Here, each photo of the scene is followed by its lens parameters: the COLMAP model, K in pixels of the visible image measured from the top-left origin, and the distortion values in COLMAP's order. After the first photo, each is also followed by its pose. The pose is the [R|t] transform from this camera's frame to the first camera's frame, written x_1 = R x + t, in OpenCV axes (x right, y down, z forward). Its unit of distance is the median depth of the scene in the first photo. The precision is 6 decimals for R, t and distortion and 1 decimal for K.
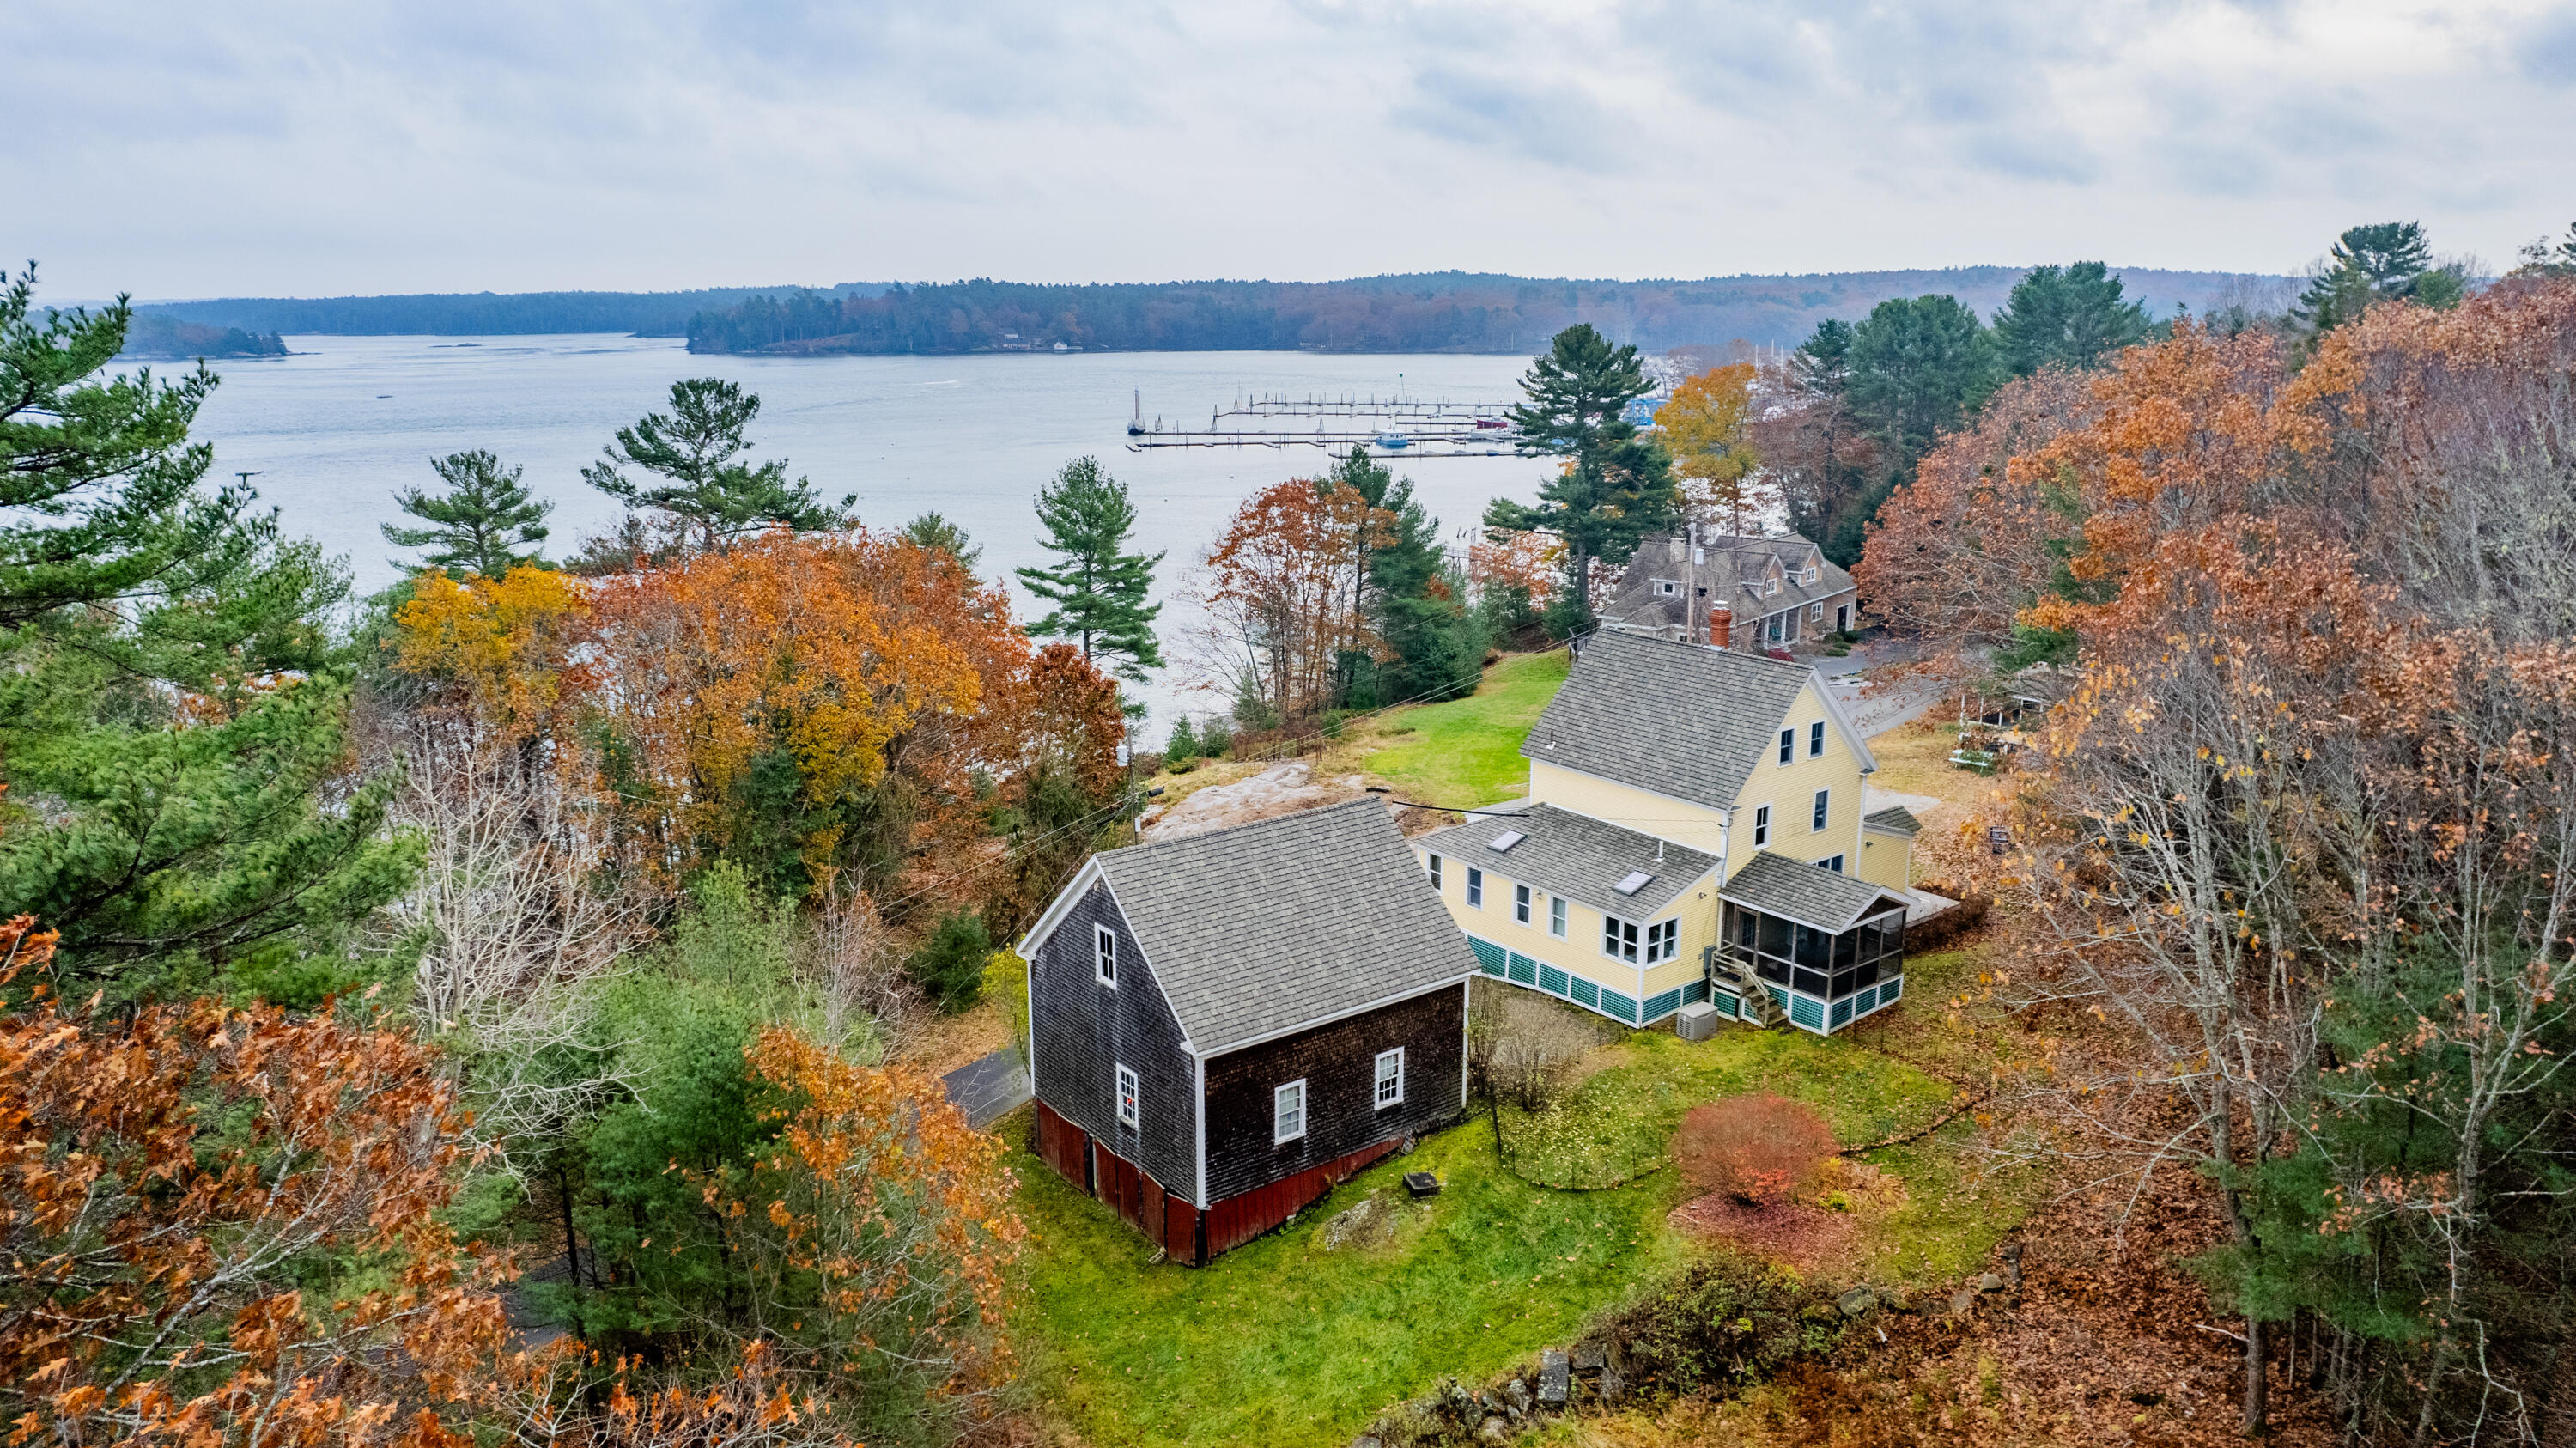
lens RADIAL K [[1809.3, 0, 1291.5], [0, 1809.3, 736.1], [0, 0, 1]] dist [-0.063213, 0.031420]
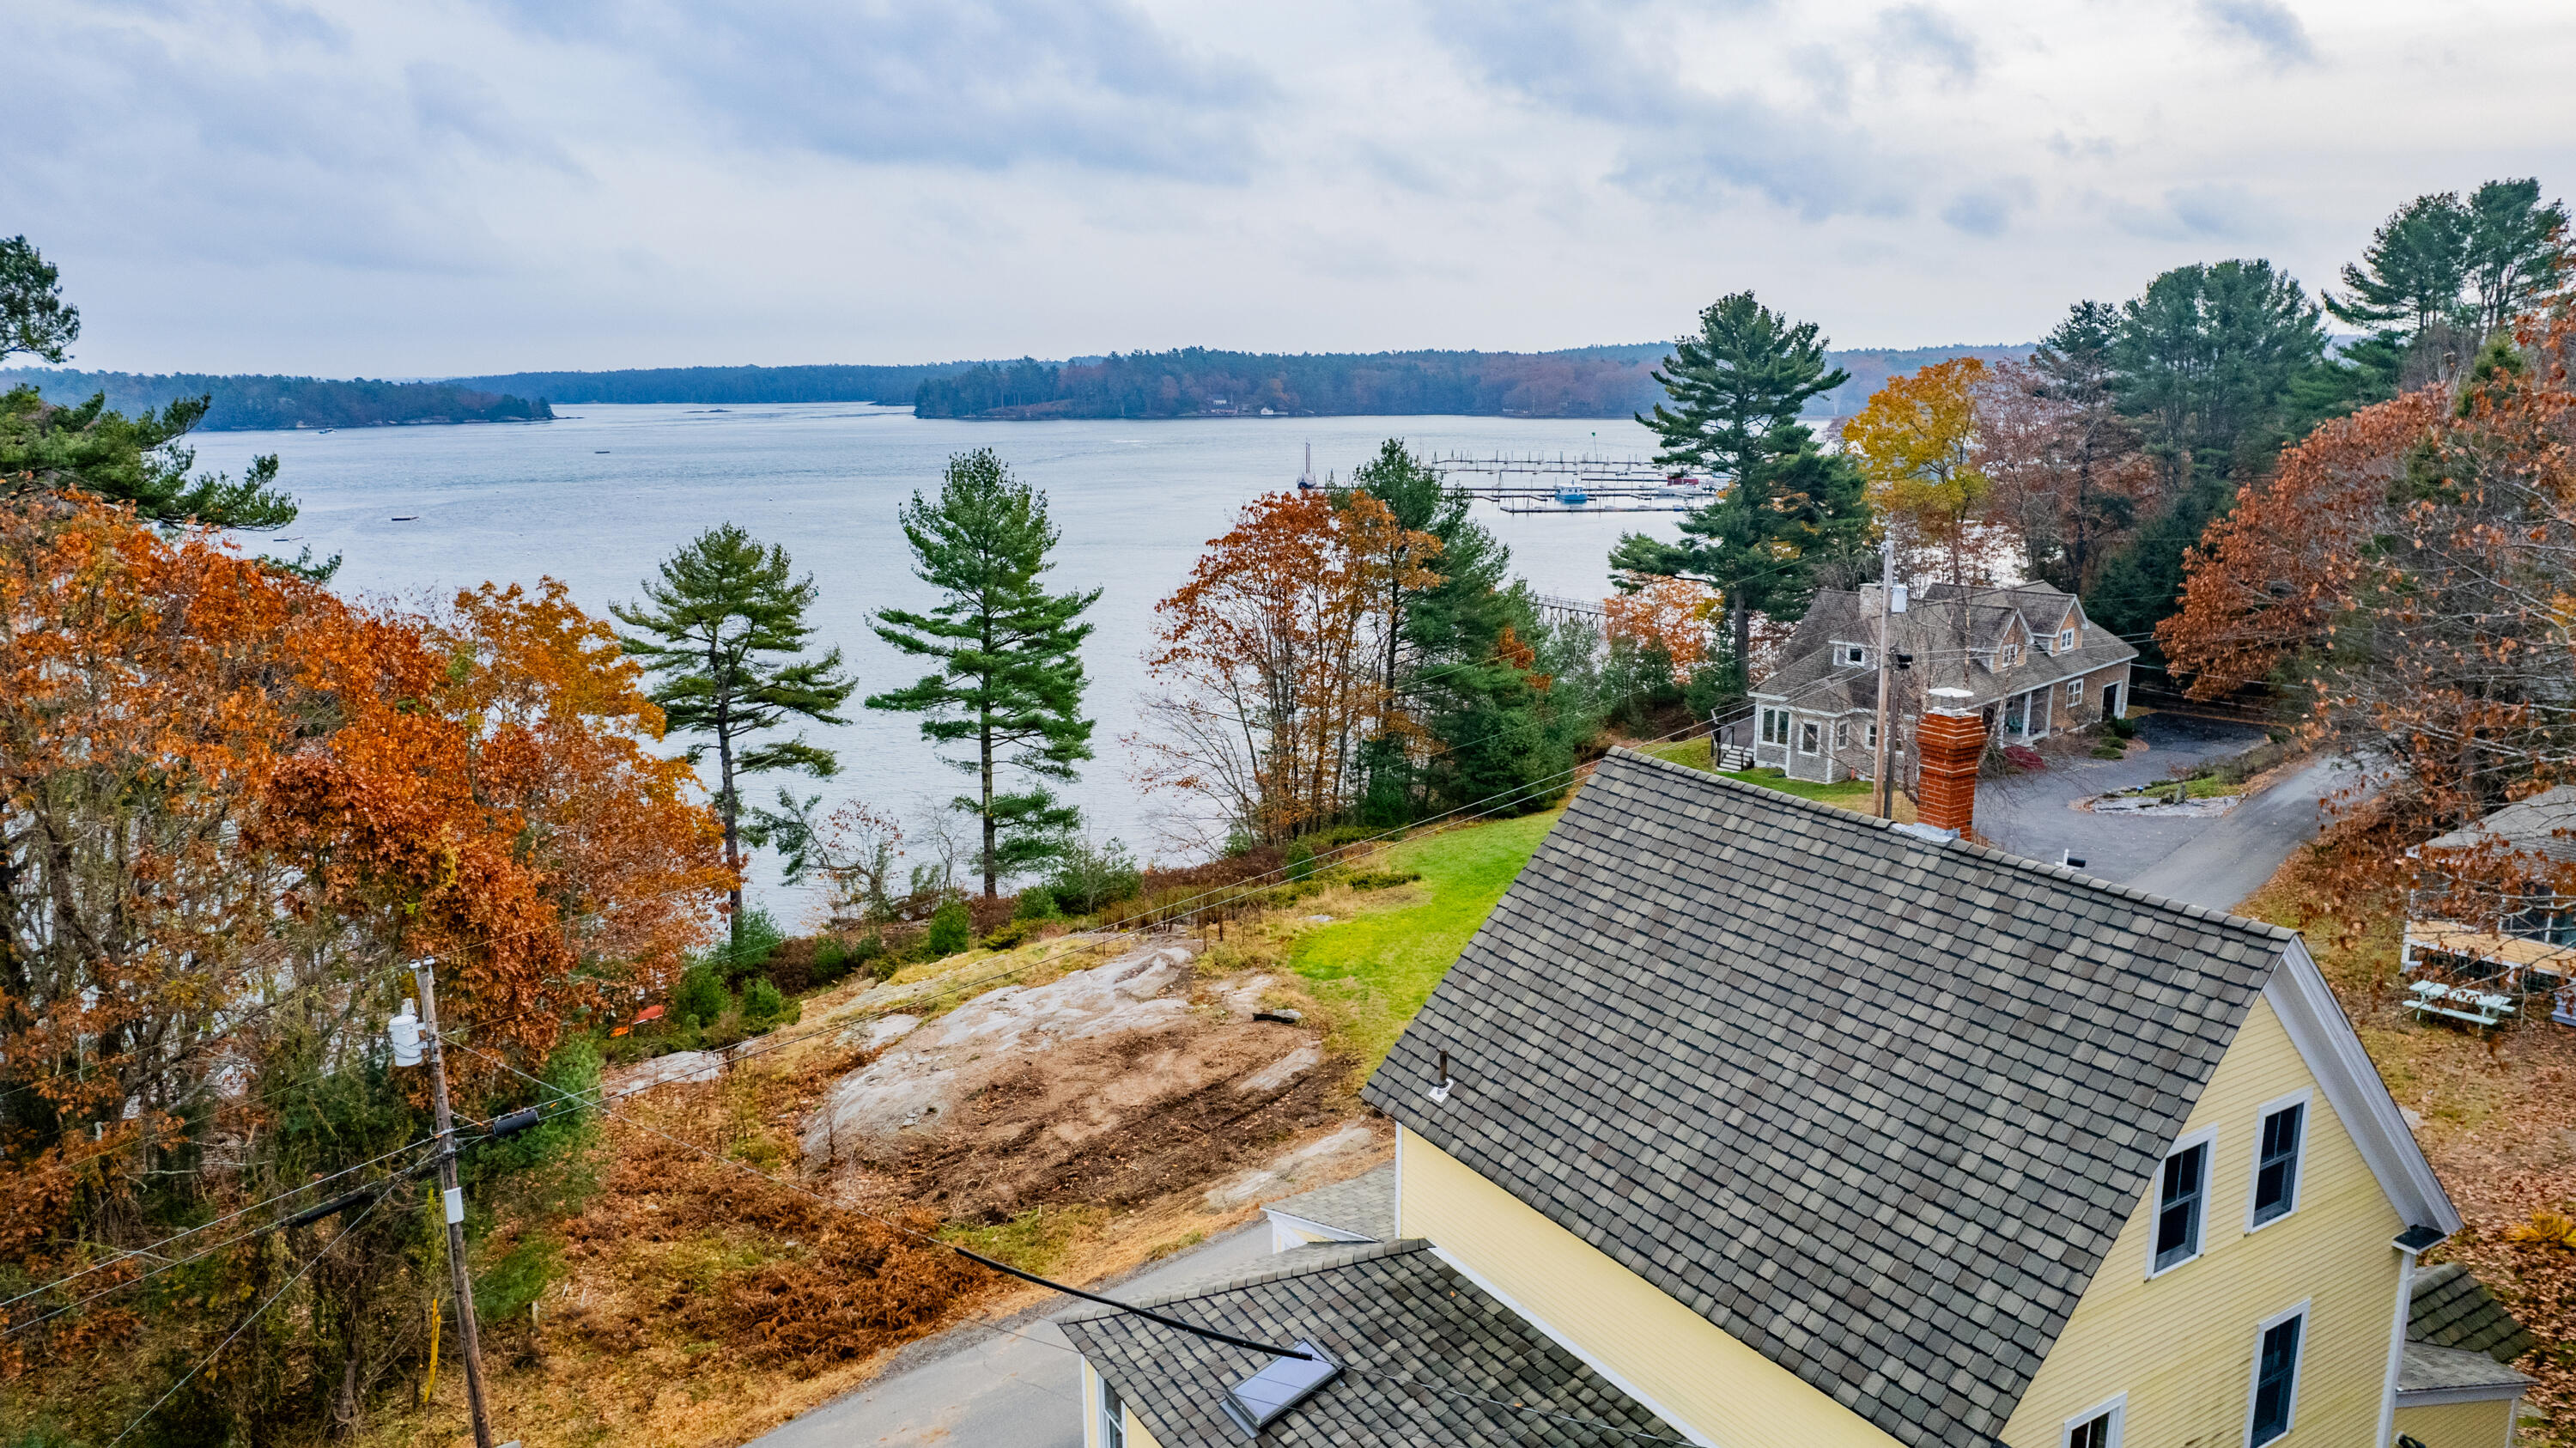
lens RADIAL K [[1730.5, 0, 1280.5], [0, 1730.5, 727.1], [0, 0, 1]] dist [-0.048600, 0.001633]
pose [[0.991694, 0.021101, -0.126878, 0.164492], [-0.025782, 0.999042, -0.035365, -0.056264], [0.126010, 0.038343, 0.991288, 0.705893]]
